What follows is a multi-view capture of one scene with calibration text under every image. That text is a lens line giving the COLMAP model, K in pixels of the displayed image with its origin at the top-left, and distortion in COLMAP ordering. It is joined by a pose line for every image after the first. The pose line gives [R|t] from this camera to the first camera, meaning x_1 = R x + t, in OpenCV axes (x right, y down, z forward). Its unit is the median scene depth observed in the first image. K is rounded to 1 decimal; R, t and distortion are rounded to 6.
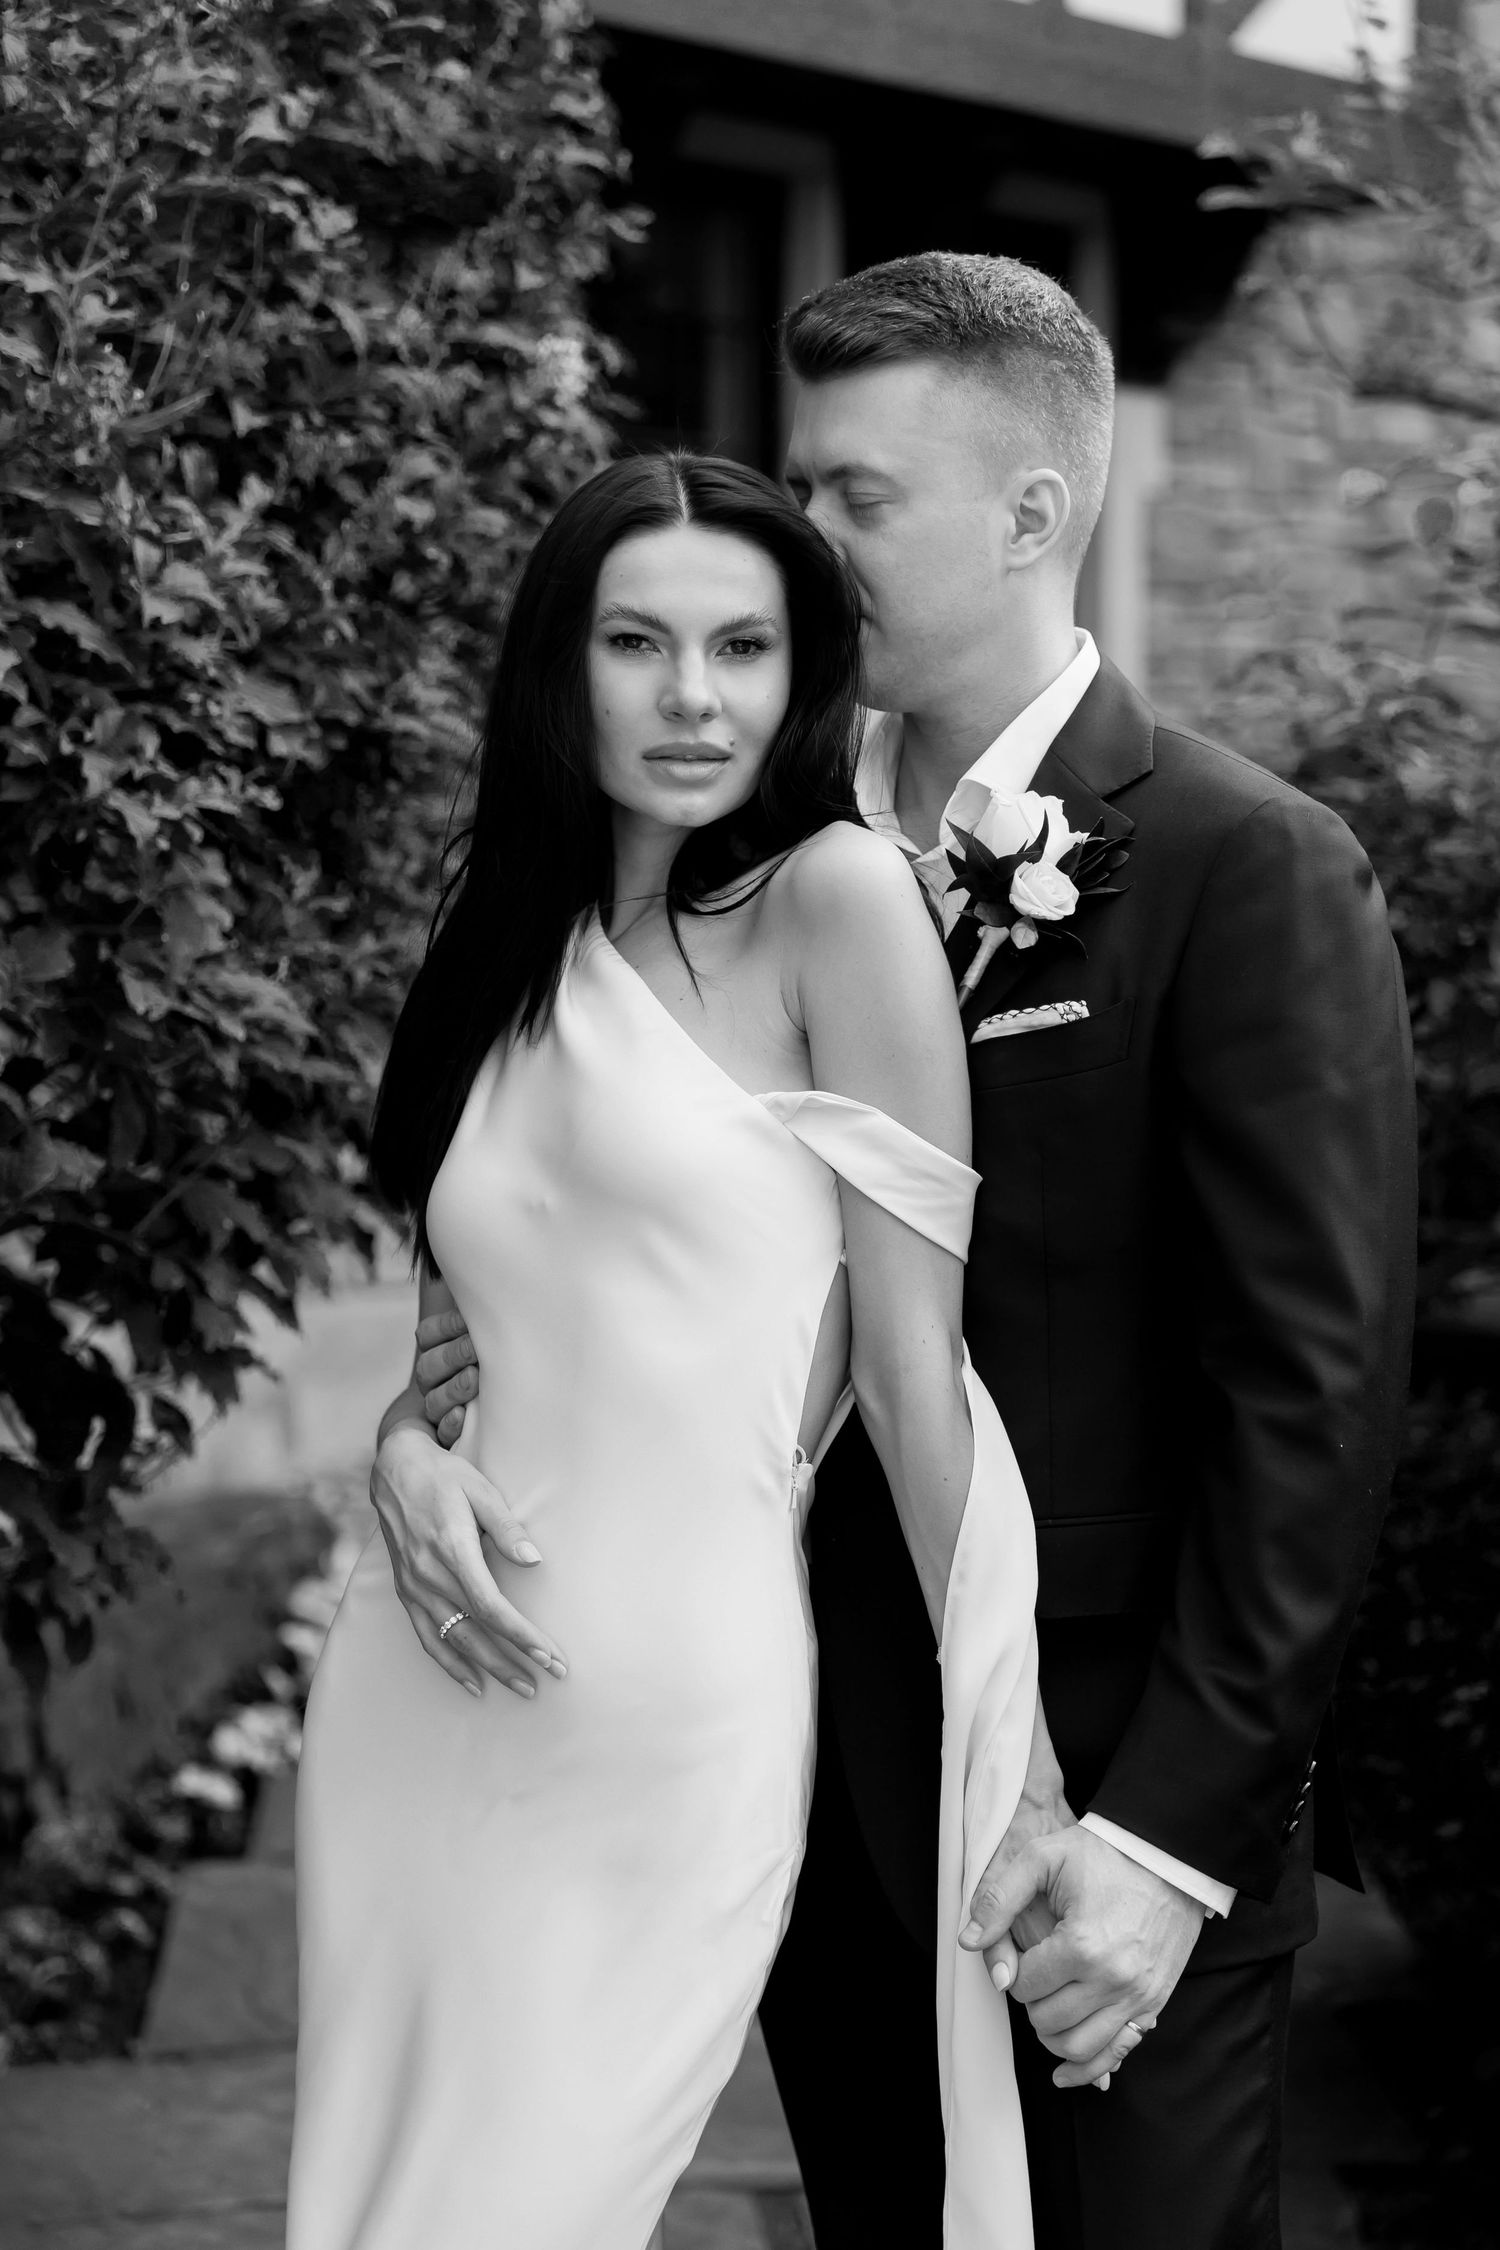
lens RADIAL K [[4322.5, 0, 750.0], [0, 4322.5, 1125.0], [0, 0, 1]] dist [-0.000331, -0.055253]
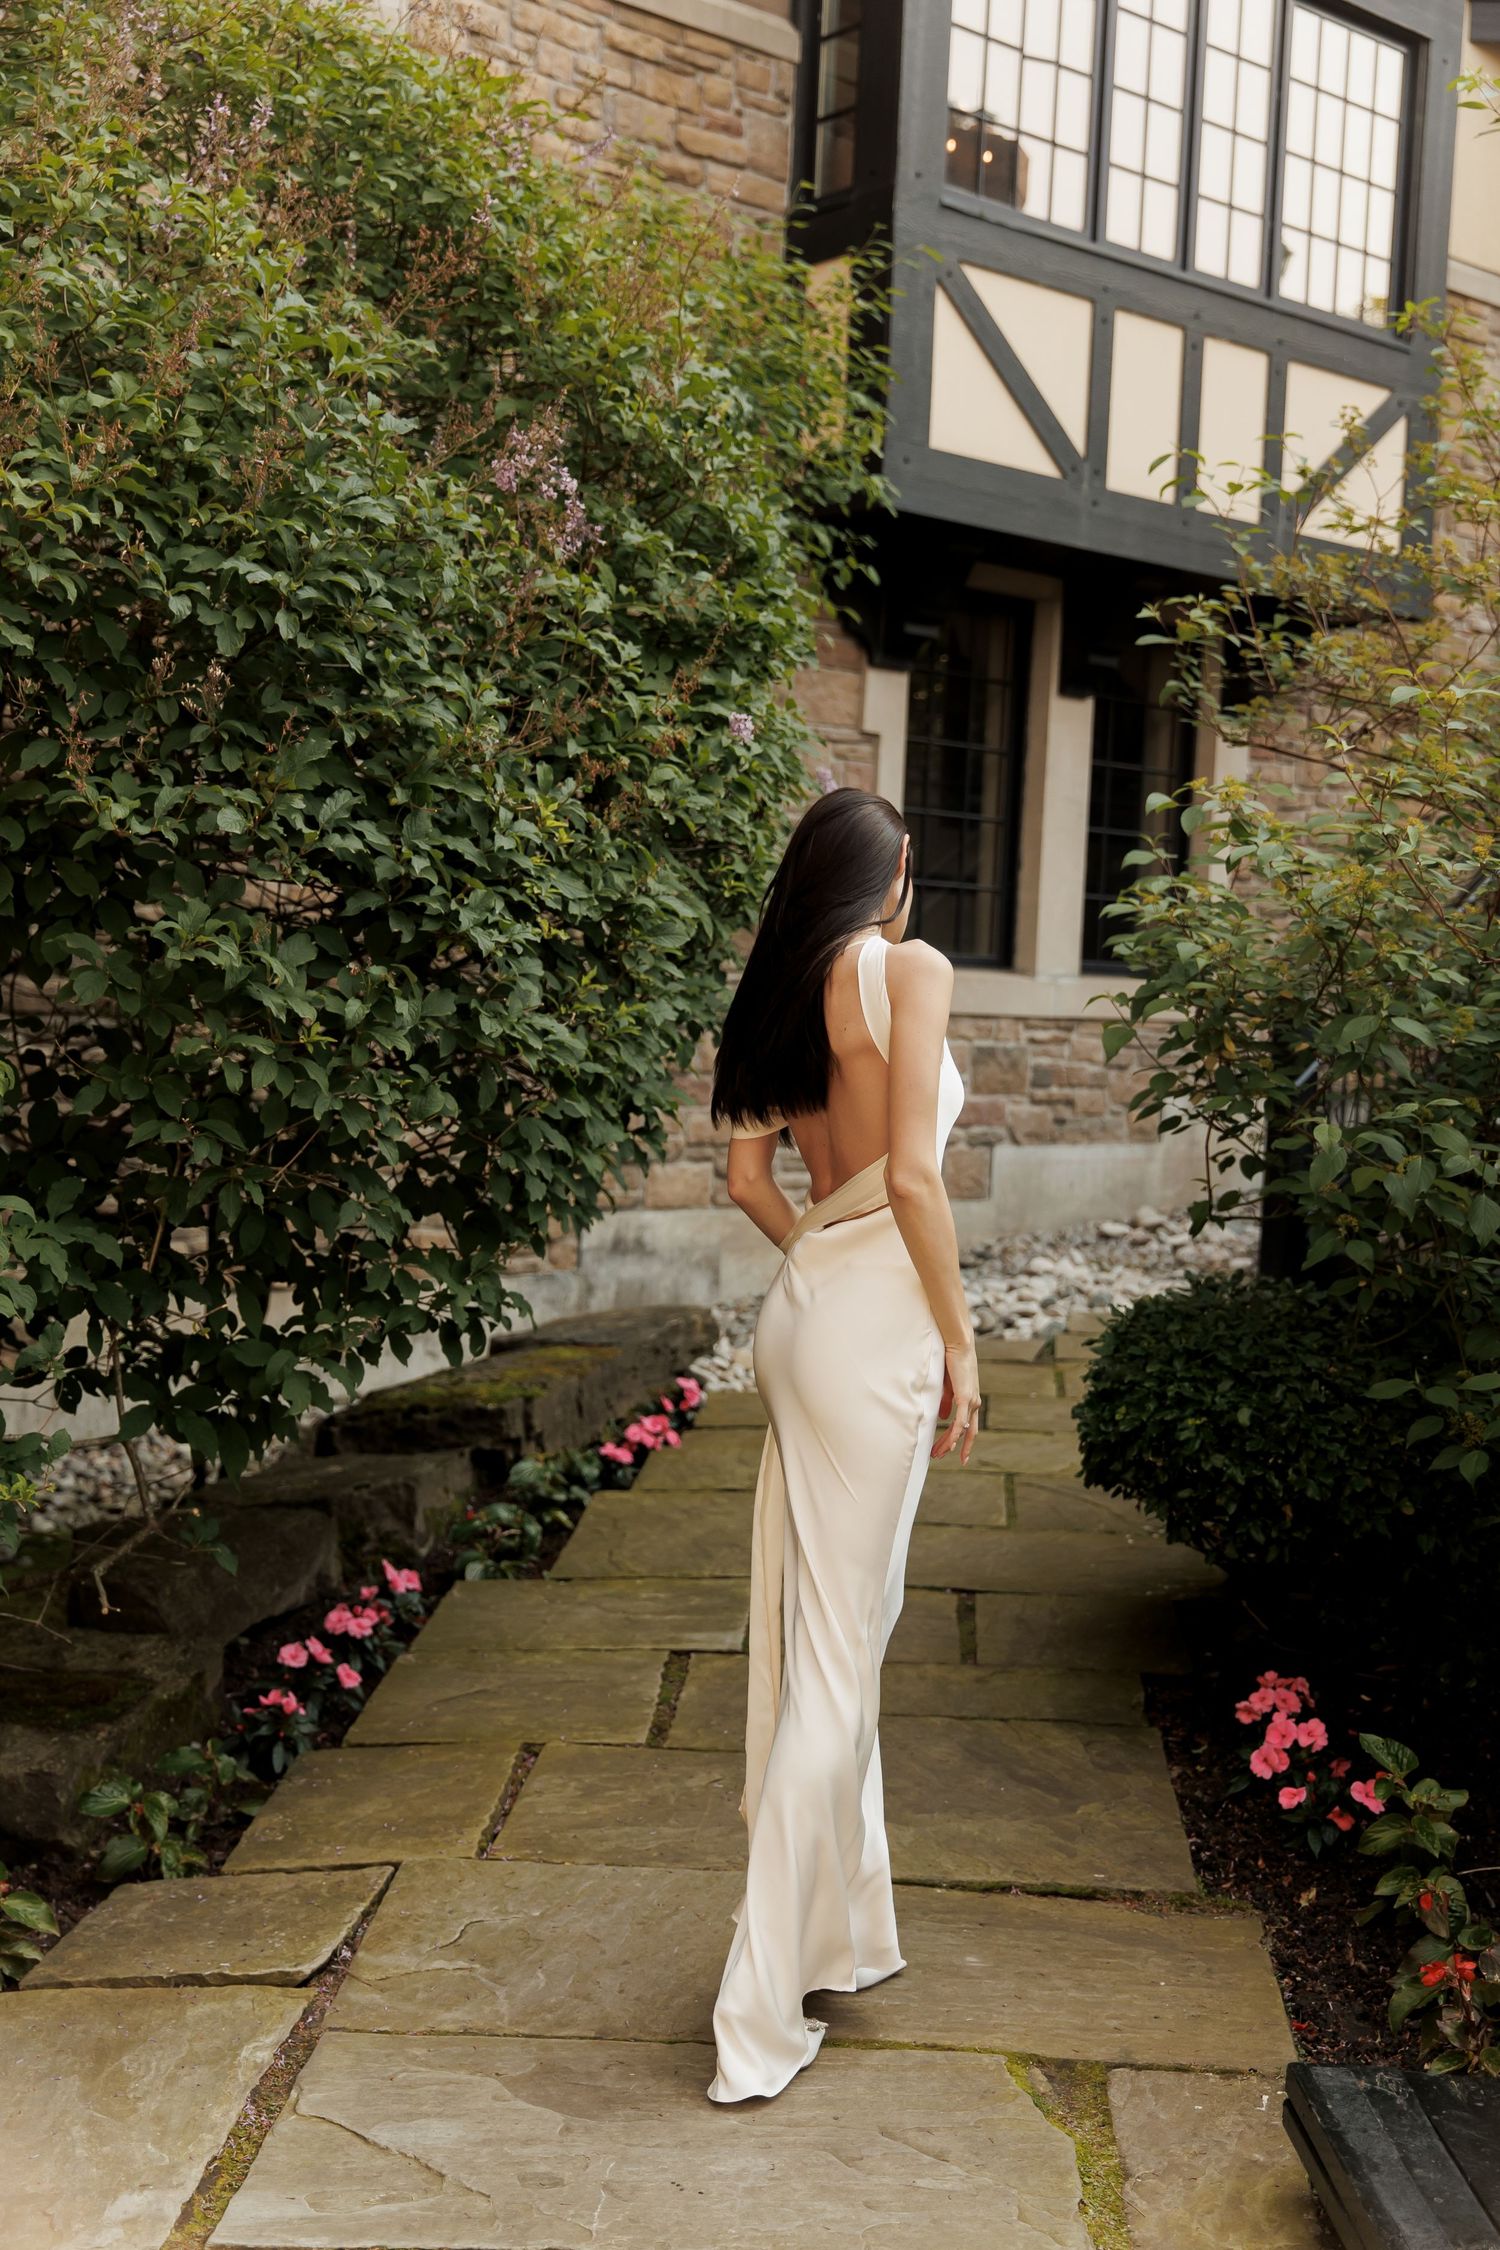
lens RADIAL K [[2611.0, 0, 792.4], [0, 2611.0, 1115.5], [0, 0, 1]] dist [0.005539, 0.001225]
pose [[0.990100, 0.050883, -0.130815, 0.157046], [-0.051852, 0.998647, -0.004011, 0.009871], [0.130434, 0.010754, 0.991399, -0.213718]]
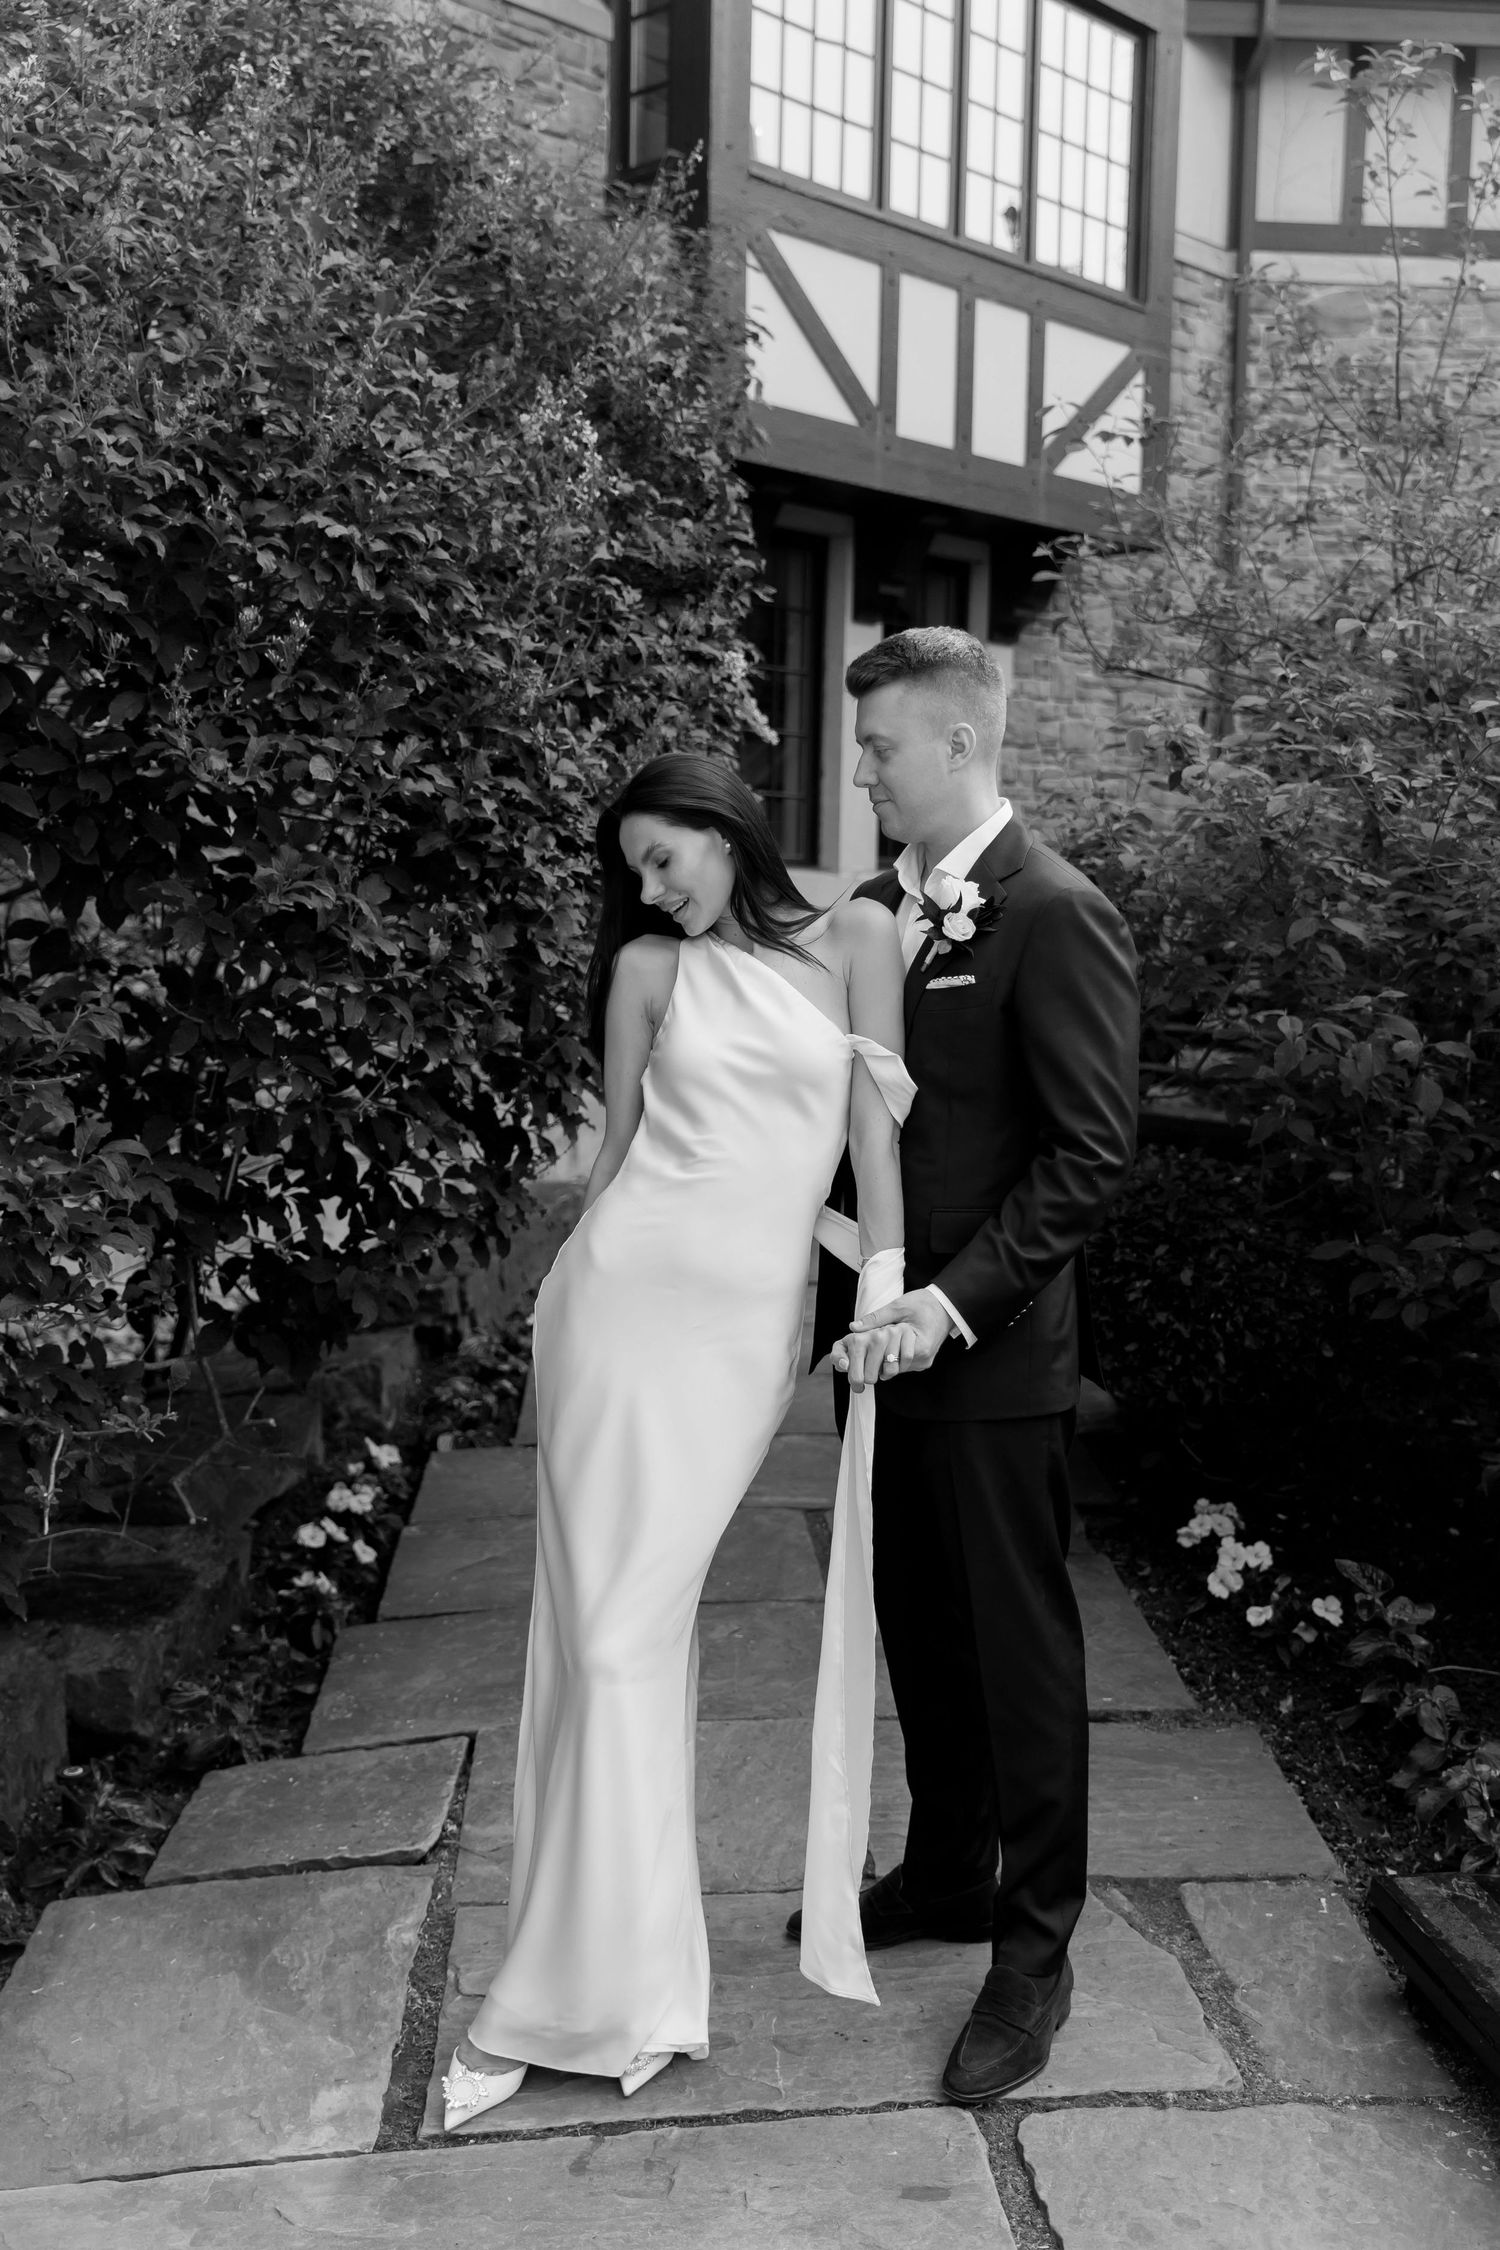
lens RADIAL K [[2257.7, 0, 775.0], [0, 2257.7, 1088.9], [0, 0, 1]] dist [0.007581, 0.010764]
pose [[0.999799, 0.018997, -0.006452, -0.013217], [-0.018728, 0.999048, 0.039396, -0.008624], [0.007195, -0.039267, 0.999203, -0.146860]]
